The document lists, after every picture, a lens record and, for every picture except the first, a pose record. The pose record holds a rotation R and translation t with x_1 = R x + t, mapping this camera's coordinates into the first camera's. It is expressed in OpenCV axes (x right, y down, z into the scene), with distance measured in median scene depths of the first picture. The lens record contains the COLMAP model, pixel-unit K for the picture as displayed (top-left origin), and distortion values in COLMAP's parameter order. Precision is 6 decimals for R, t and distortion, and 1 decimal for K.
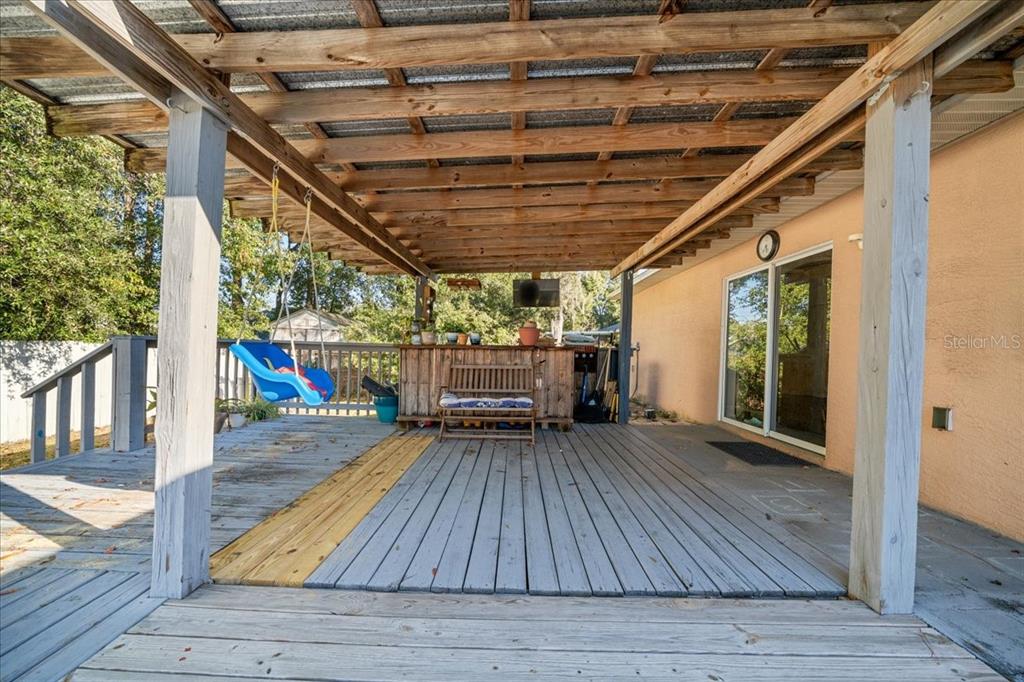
lens RADIAL K [[367.6, 0, 510.3], [0, 367.6, 354.0], [0, 0, 1]] dist [0.000239, 0.000108]
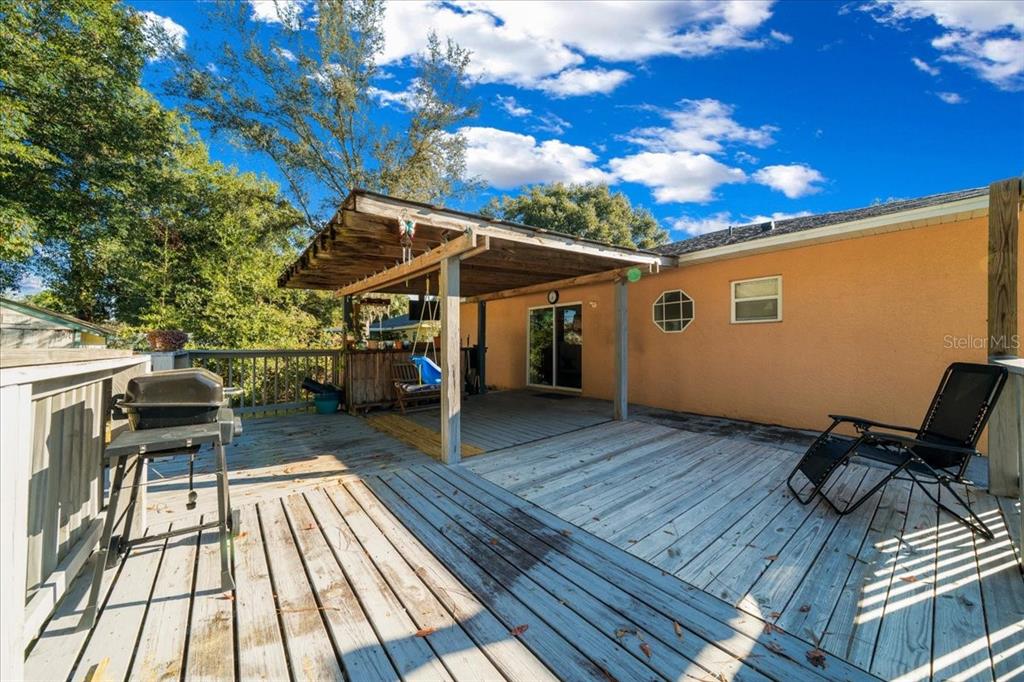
lens RADIAL K [[350.8, 0, 507.4], [0, 350.8, 341.3], [0, 0, 1]] dist [-0.005700, -0.000297]
pose [[0.769762, -0.018686, 0.638058, -0.750194], [0.029206, 0.999556, -0.005963, -0.038763], [-0.637663, 0.023225, 0.769965, -0.347736]]
